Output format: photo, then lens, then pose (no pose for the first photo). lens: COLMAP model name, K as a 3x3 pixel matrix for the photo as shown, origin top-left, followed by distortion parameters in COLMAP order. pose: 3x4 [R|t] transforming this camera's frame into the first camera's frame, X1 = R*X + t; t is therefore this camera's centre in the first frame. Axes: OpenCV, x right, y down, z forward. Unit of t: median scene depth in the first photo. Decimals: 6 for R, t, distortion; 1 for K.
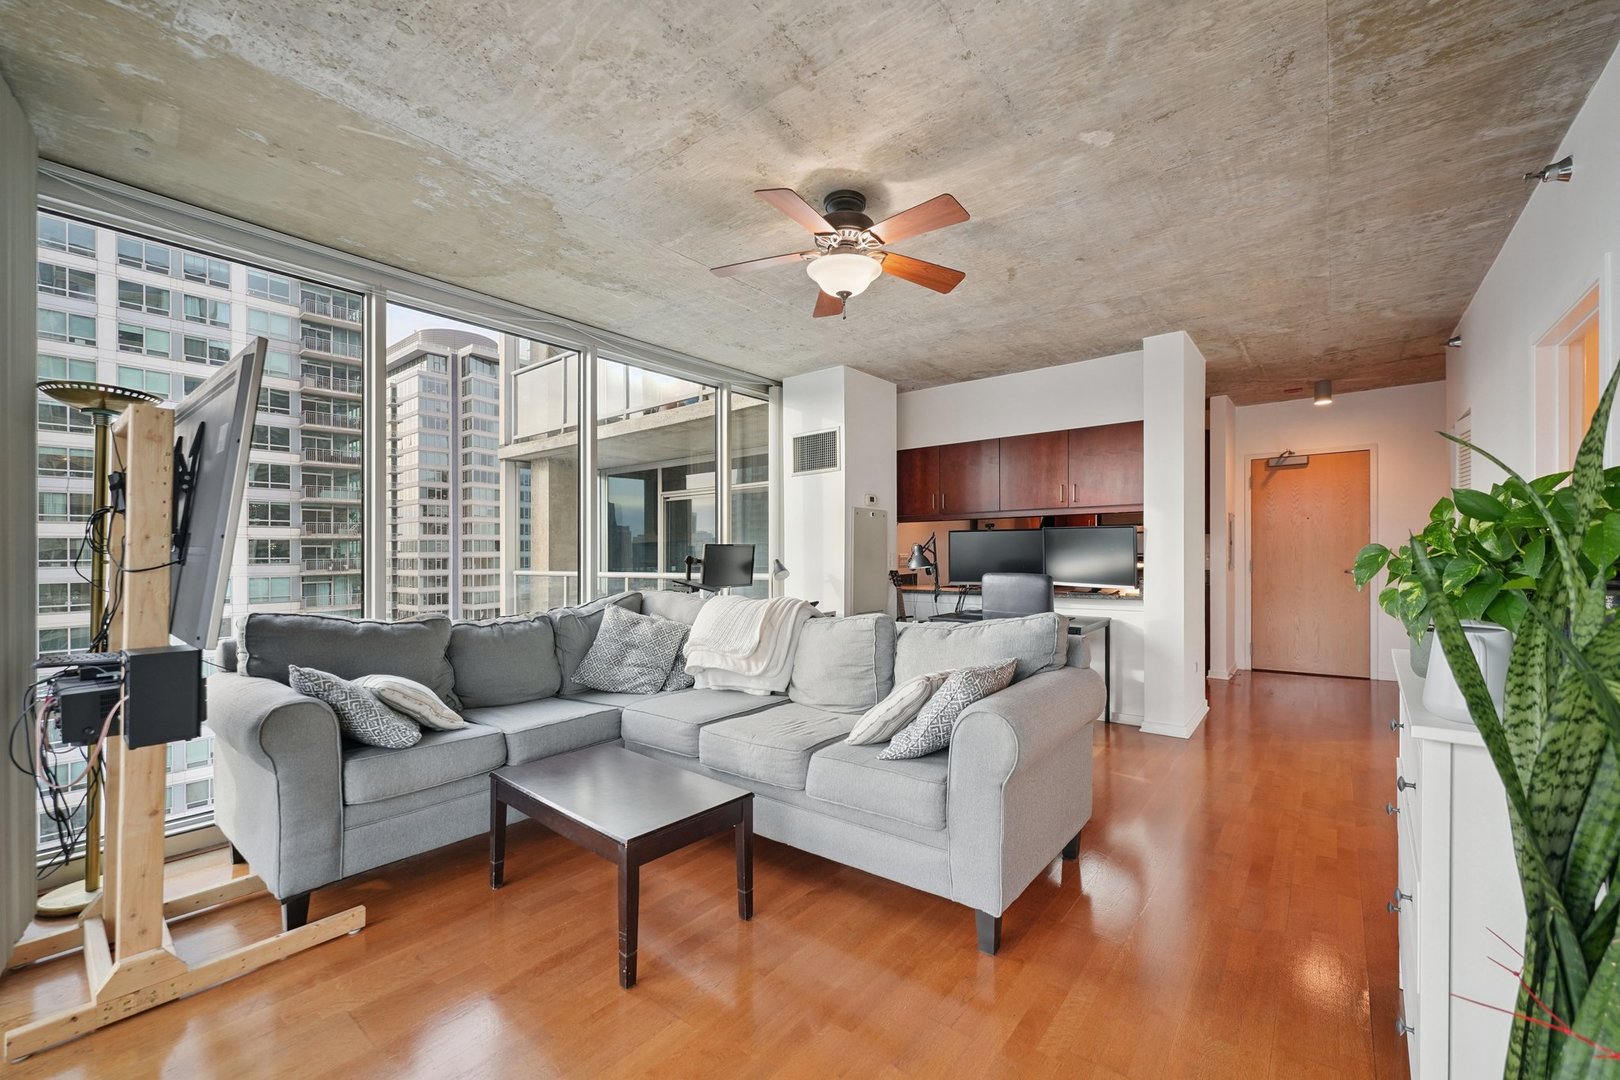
lens RADIAL K [[652.0, 0, 807.8], [0, 652.0, 554.2], [0, 0, 1]] dist [0.000157, -0.000337]
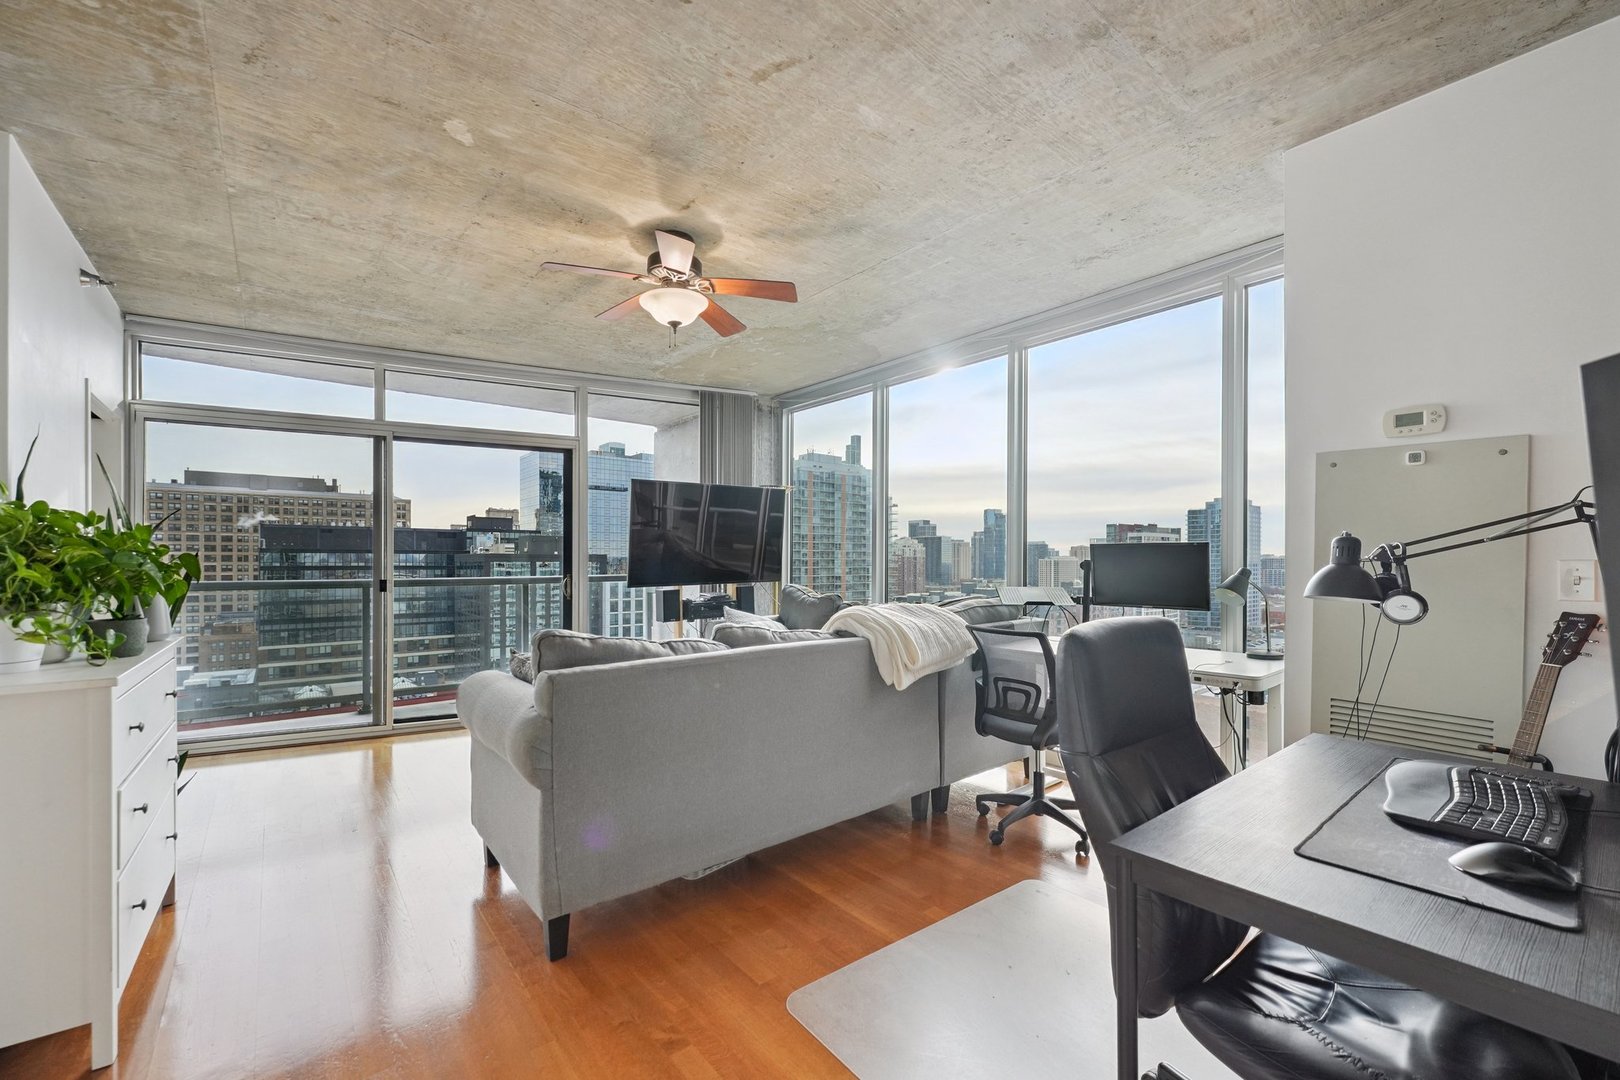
lens RADIAL K [[652.0, 0, 807.8], [0, 652.0, 554.2], [0, 0, 1]] dist [0.000157, -0.000337]
pose [[-0.209788, 0.000654, -0.977747, 0.667586], [-0.003292, 0.999994, 0.001375, -0.004545], [0.977741, 0.003507, -0.209784, 0.887556]]
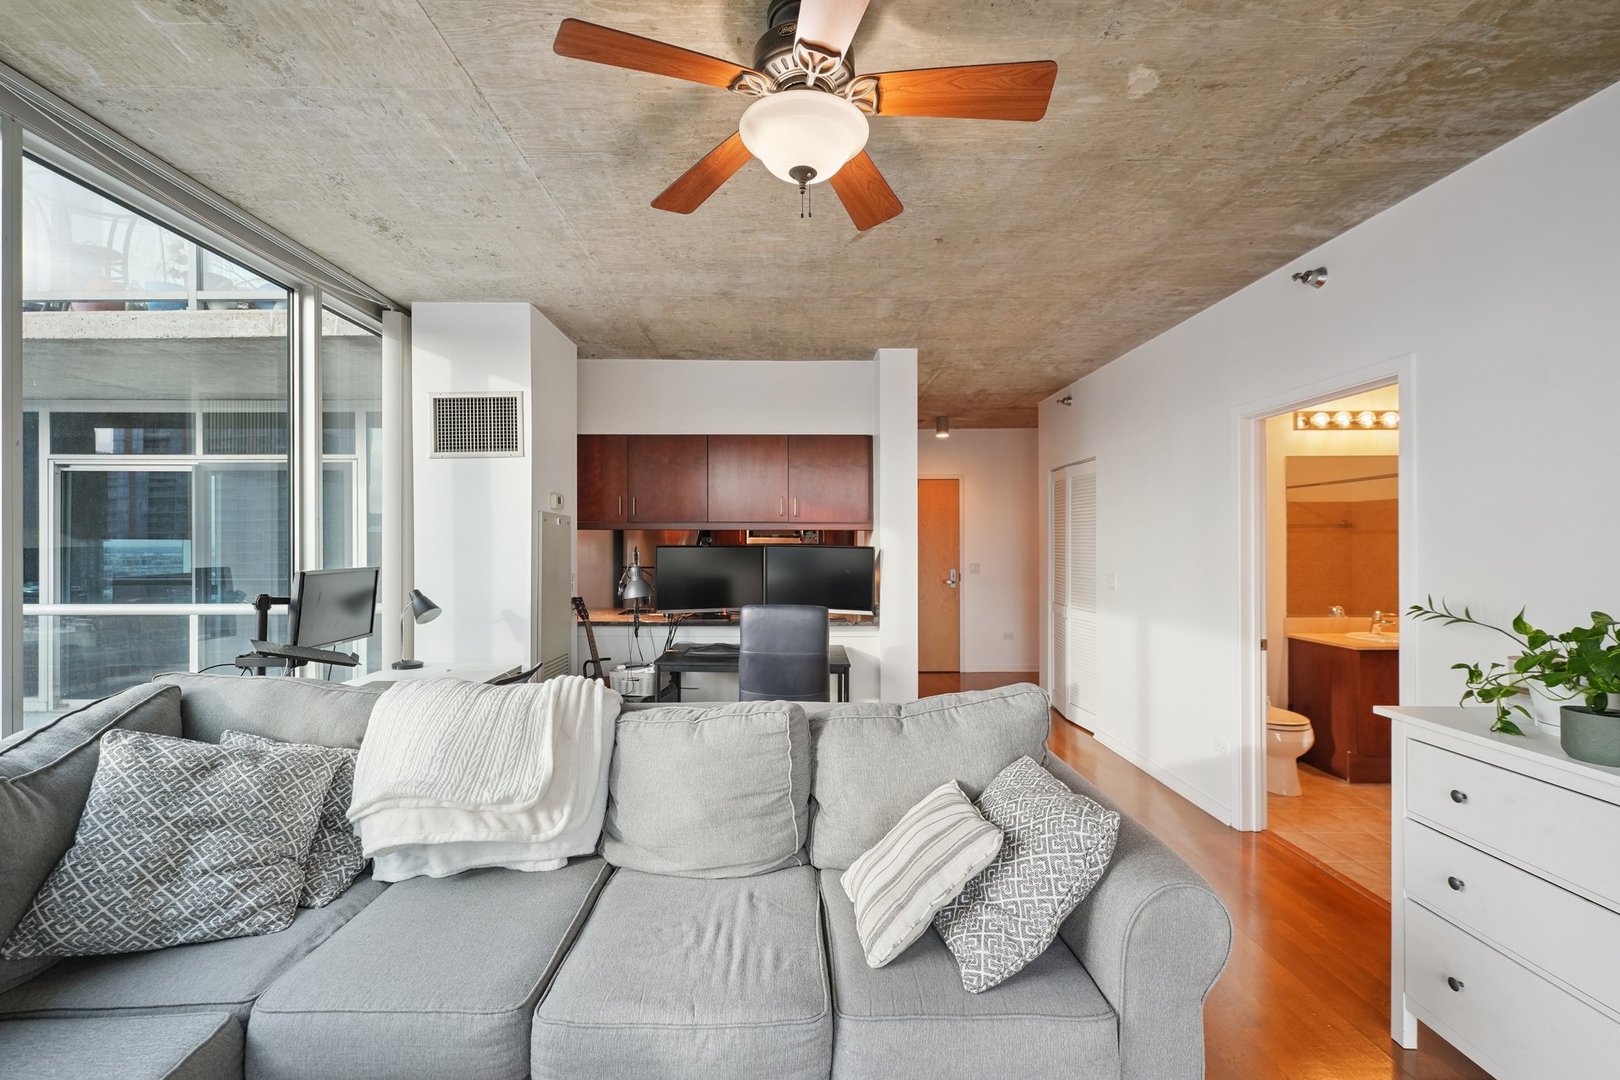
lens RADIAL K [[669.3, 0, 784.7], [0, 669.3, 550.9], [0, 0, 1]] dist [-0.002624, -0.000438]
pose [[0.782099, 0.005106, 0.623133, -0.199413], [-0.007272, 0.999973, 0.000934, -0.038200], [-0.623111, -0.005262, 0.782115, 0.329579]]
